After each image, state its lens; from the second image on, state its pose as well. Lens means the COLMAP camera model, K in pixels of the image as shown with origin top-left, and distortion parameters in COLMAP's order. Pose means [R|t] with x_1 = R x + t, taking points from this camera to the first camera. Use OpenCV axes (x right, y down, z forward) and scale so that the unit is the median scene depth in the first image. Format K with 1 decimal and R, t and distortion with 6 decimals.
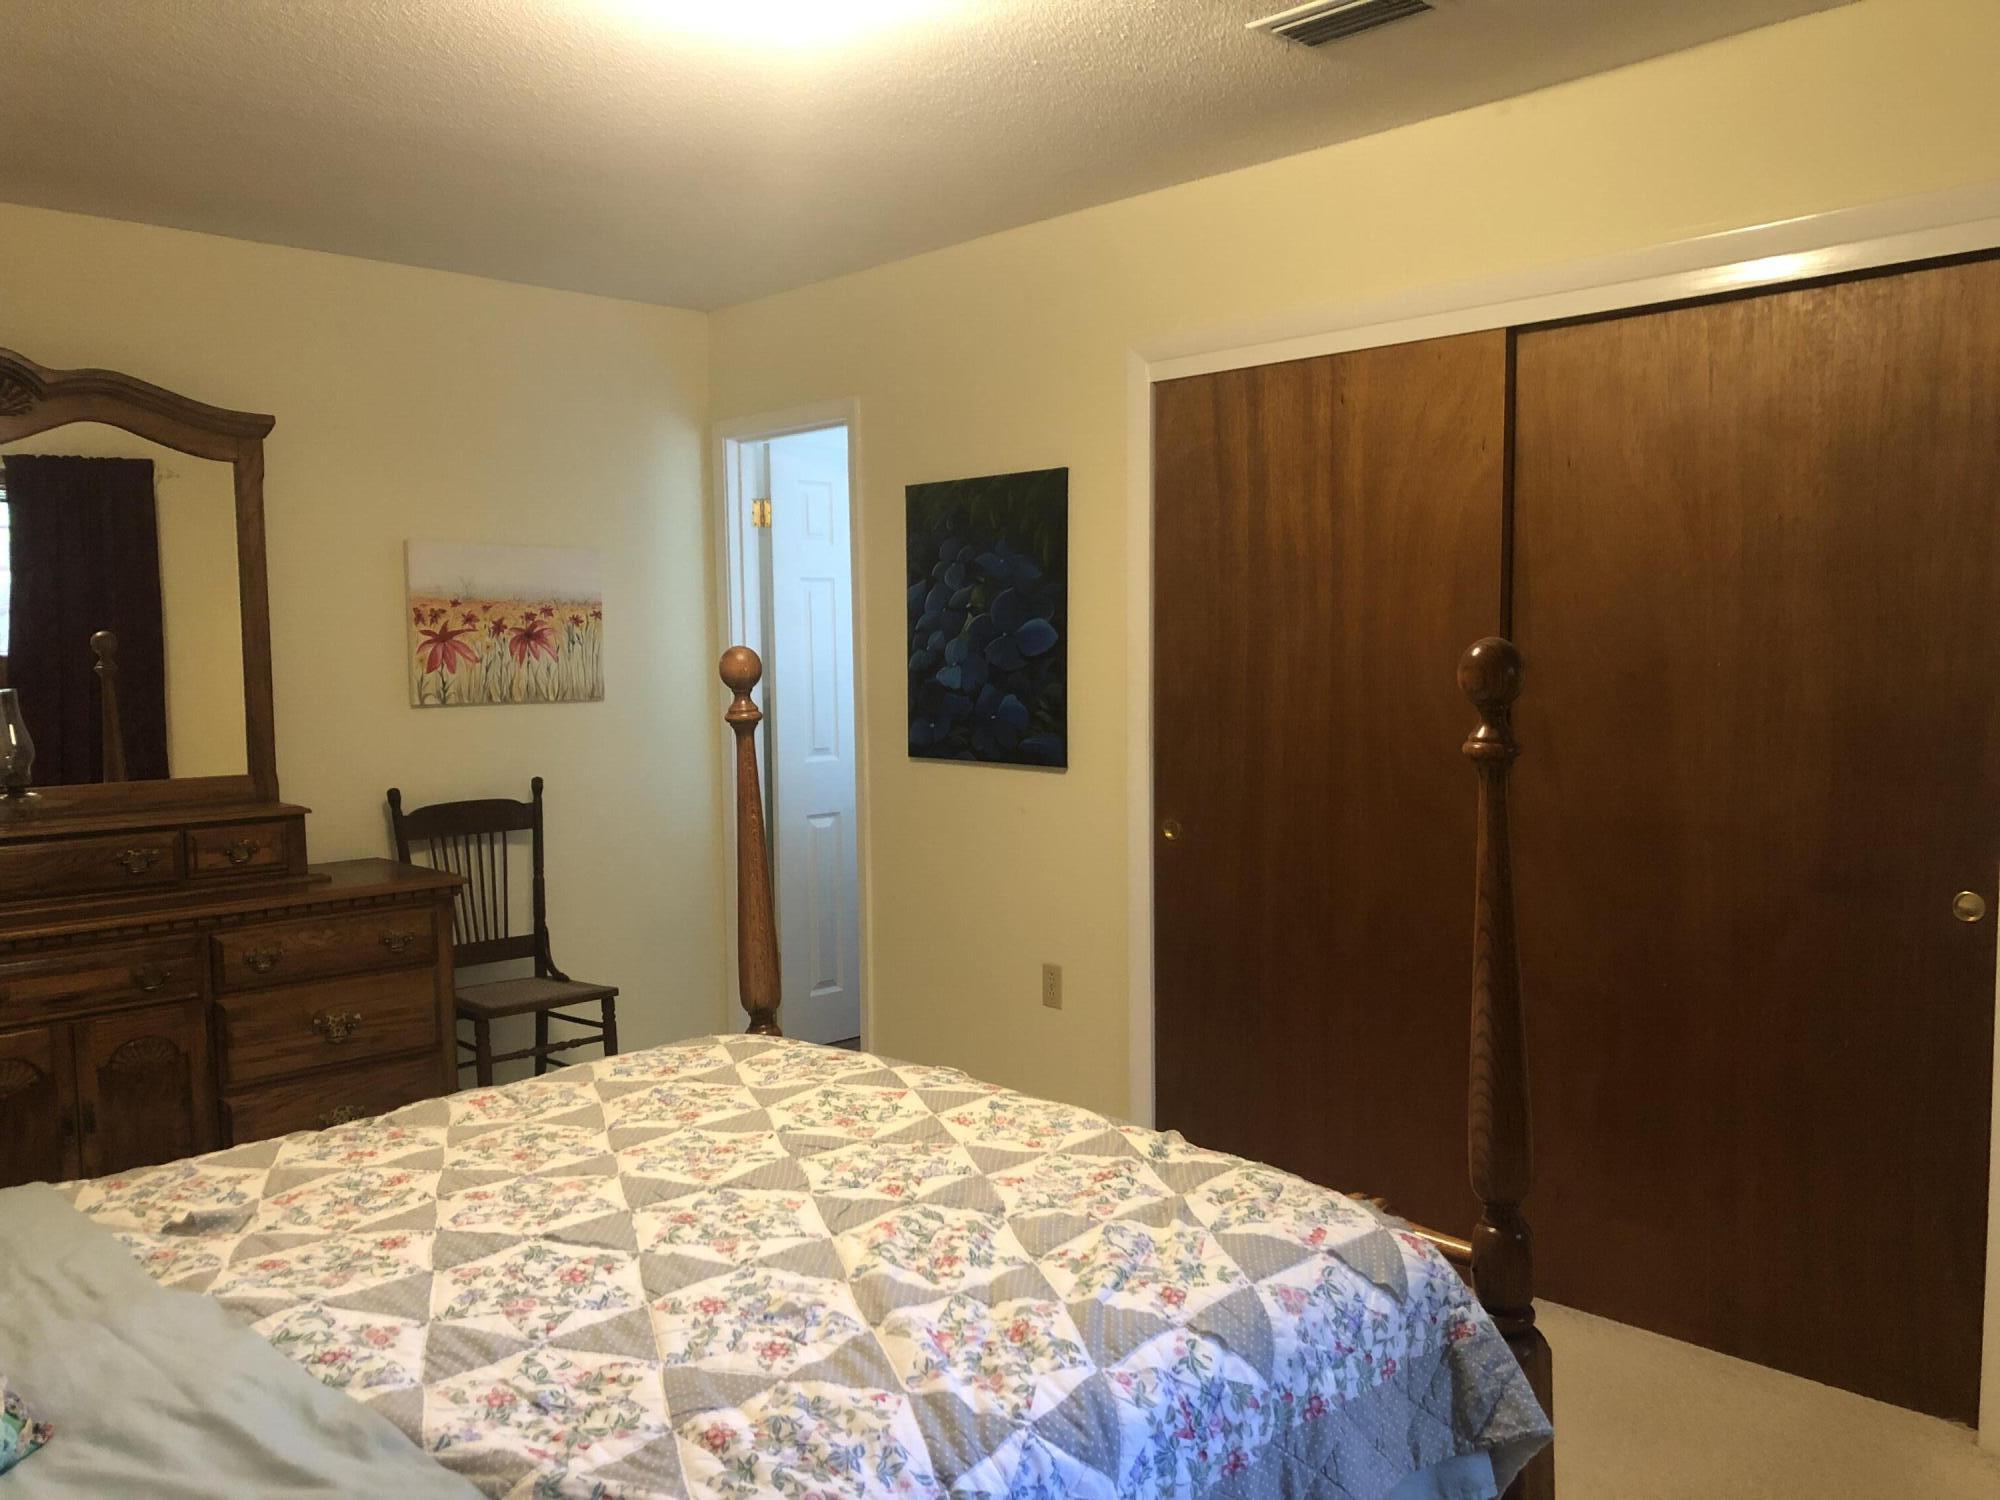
lens RADIAL K [[1636.4, 0, 996.8], [0, 1636.4, 745.5], [0, 0, 1]] dist [0.043009, -0.059116]
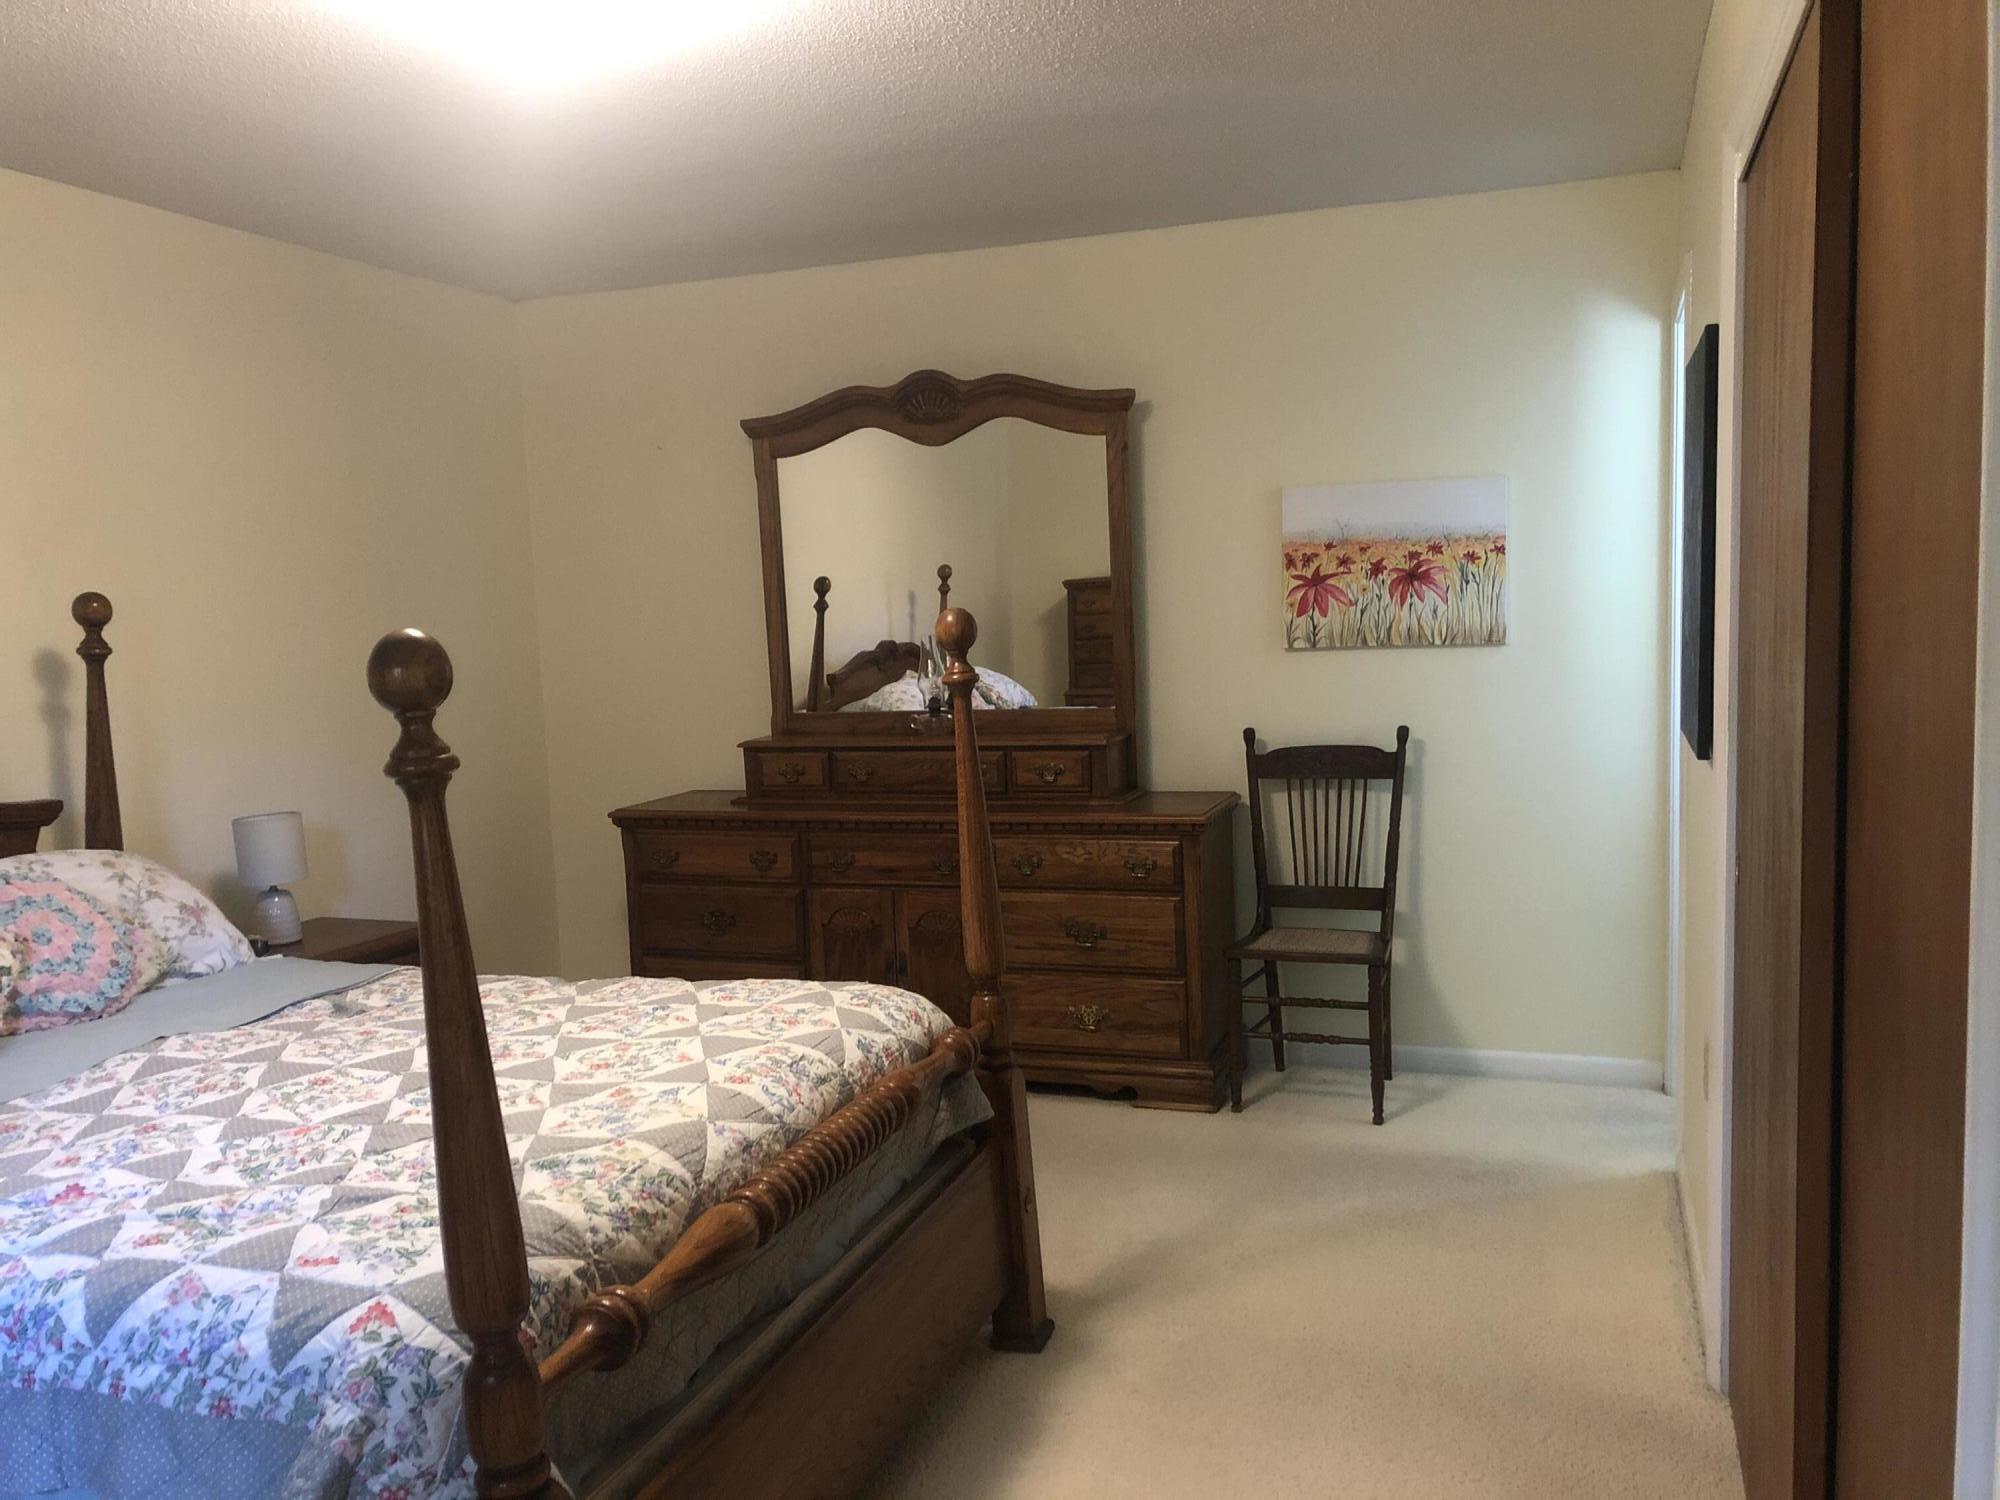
lens RADIAL K [[1636.4, 0, 998.3], [0, 1636.4, 760.5], [0, 0, 1]] dist [0.043009, -0.059116]
pose [[0.445854, 0.081845, -0.891356, 0.485797], [-0.025897, 0.996574, 0.078552, -0.030468], [0.894731, -0.011939, 0.446446, 0.379469]]
